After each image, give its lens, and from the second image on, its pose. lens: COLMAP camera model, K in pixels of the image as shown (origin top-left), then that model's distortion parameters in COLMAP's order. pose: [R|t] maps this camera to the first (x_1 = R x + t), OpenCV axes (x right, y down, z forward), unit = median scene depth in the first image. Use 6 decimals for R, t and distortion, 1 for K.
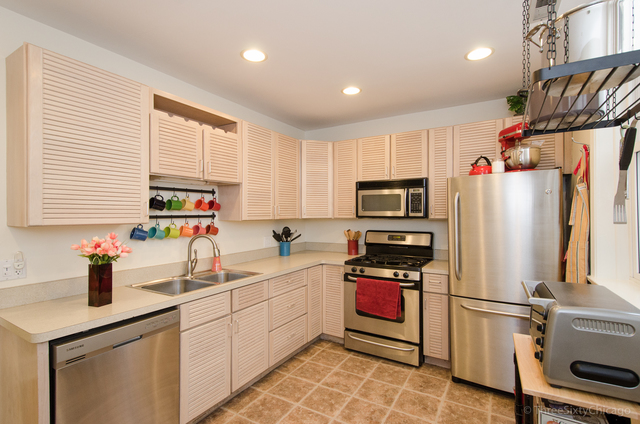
lens RADIAL K [[306.8, 0, 319.4], [0, 306.8, 214.2], [0, 0, 1]] dist [0.014288, -0.000659]
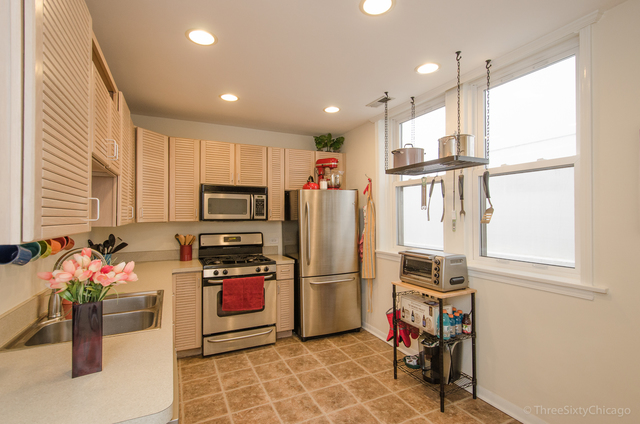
lens RADIAL K [[306.8, 0, 319.3], [0, 306.8, 211.8], [0, 0, 1]] dist [0.014288, -0.000659]
pose [[0.551297, 0.012343, 0.834217, -0.542943], [0.002201, 0.999866, -0.016249, -0.000521], [-0.834306, 0.010794, 0.551196, 0.166134]]
